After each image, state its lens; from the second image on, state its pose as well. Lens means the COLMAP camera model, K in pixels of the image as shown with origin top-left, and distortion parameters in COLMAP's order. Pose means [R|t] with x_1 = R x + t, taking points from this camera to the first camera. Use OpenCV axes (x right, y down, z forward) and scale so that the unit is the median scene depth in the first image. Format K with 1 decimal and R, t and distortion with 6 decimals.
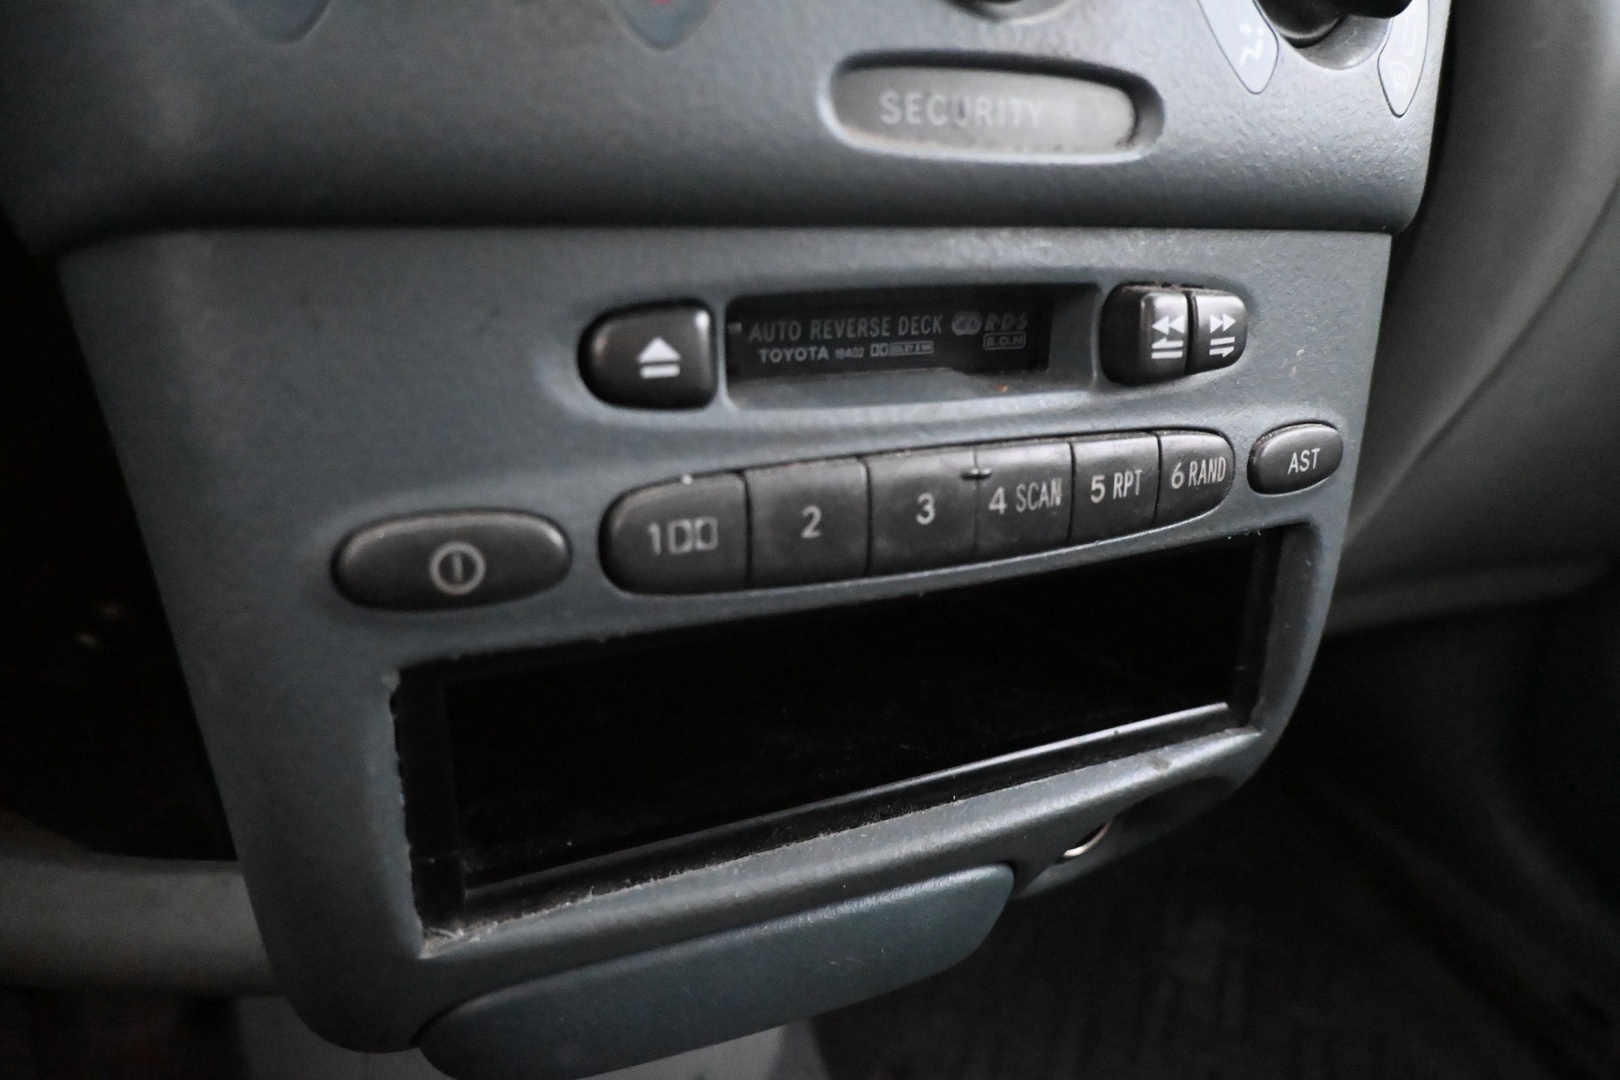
lens RADIAL K [[1078.3, 0, 806.9], [0, 1078.3, 542.4], [0, 0, 1]] dist [0.004616, 0.000139]
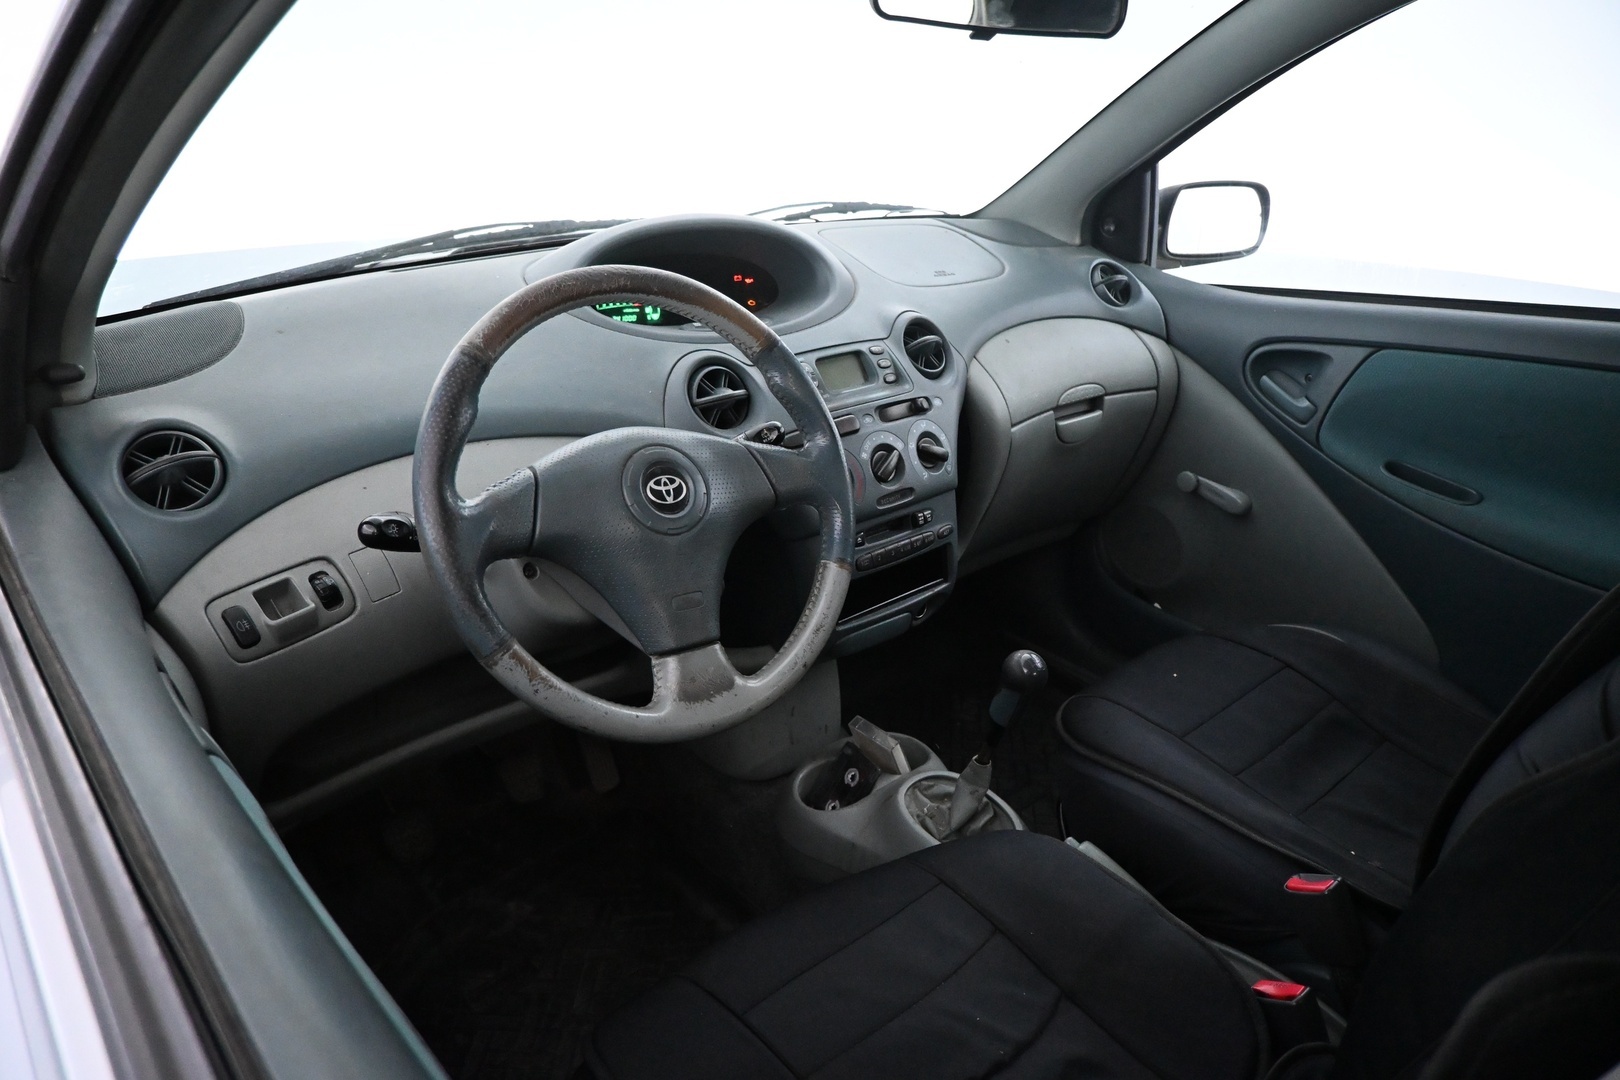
lens RADIAL K [[1078.3, 0, 814.9], [0, 1078.3, 538.2], [0, 0, 1]] dist [0.004616, 0.000139]
pose [[0.959492, -0.170203, 0.224515, -1.751128], [0.175640, 0.984445, -0.004320, -0.166785], [-0.220287, 0.043579, 0.974461, -5.163684]]
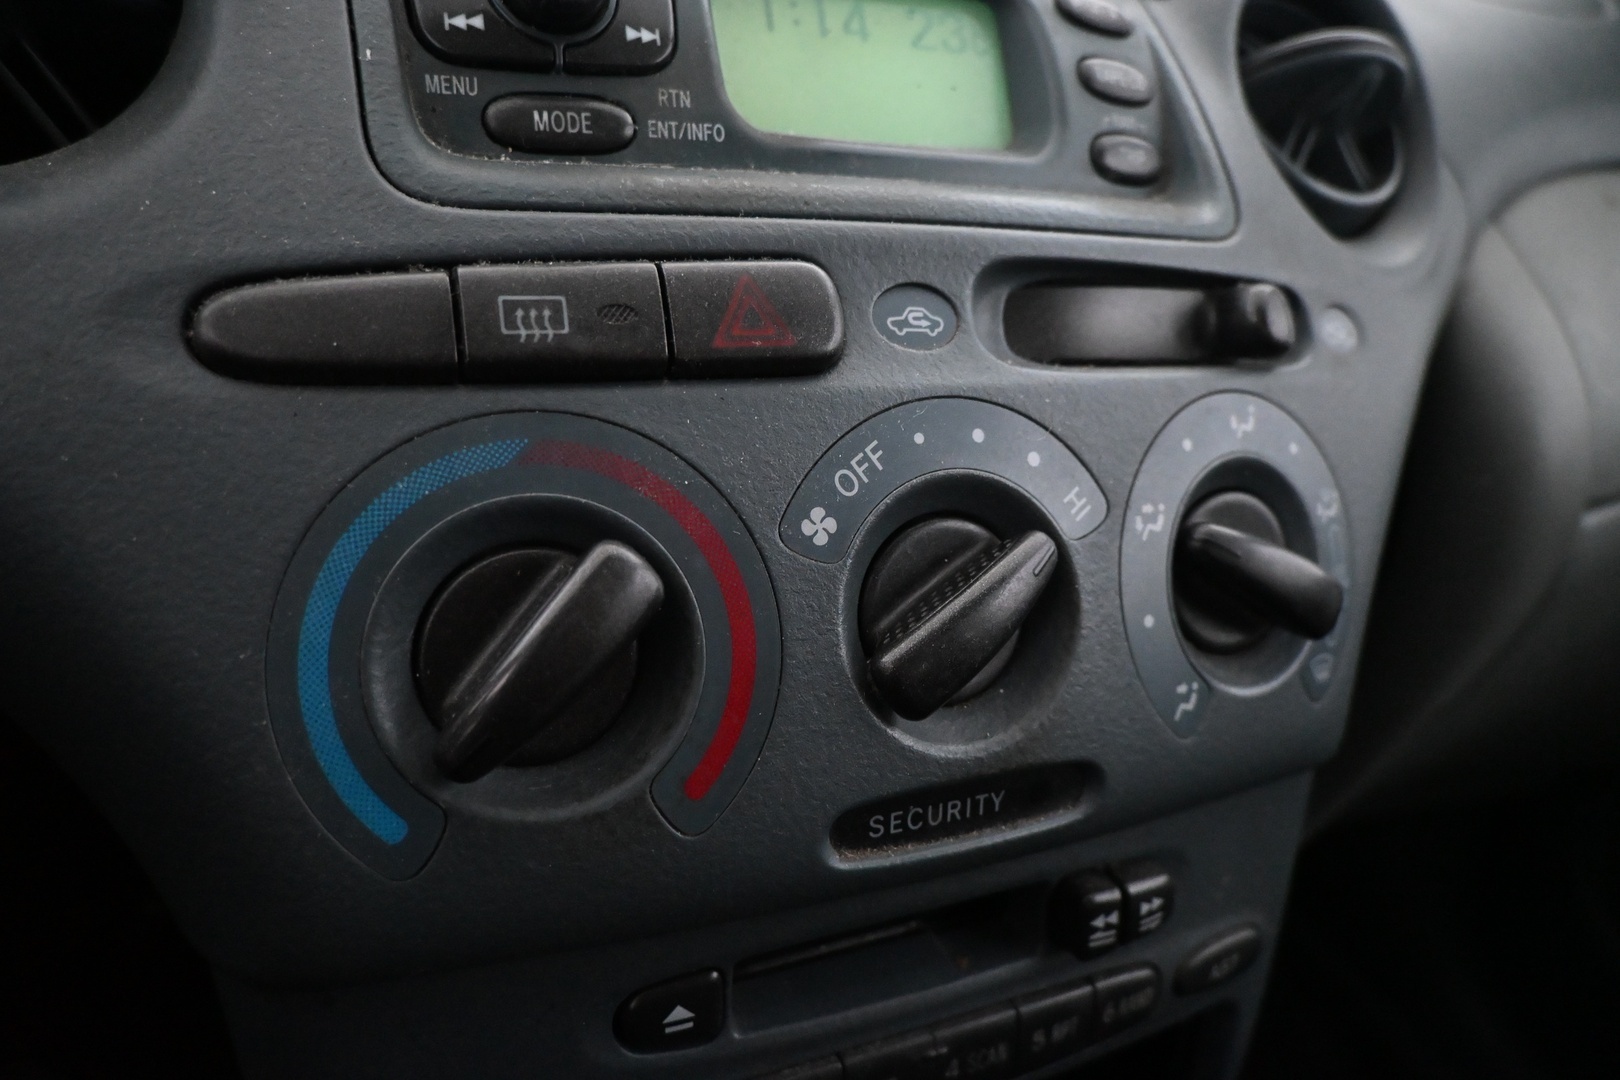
lens RADIAL K [[1078.3, 0, 806.1], [0, 1078.3, 536.3], [0, 0, 1]] dist [0.004616, 0.000139]
pose [[0.998330, 0.057127, -0.008555, -0.009513], [-0.056960, 0.998201, 0.018707, -0.621717], [0.009608, -0.018188, 0.999788, -0.190824]]
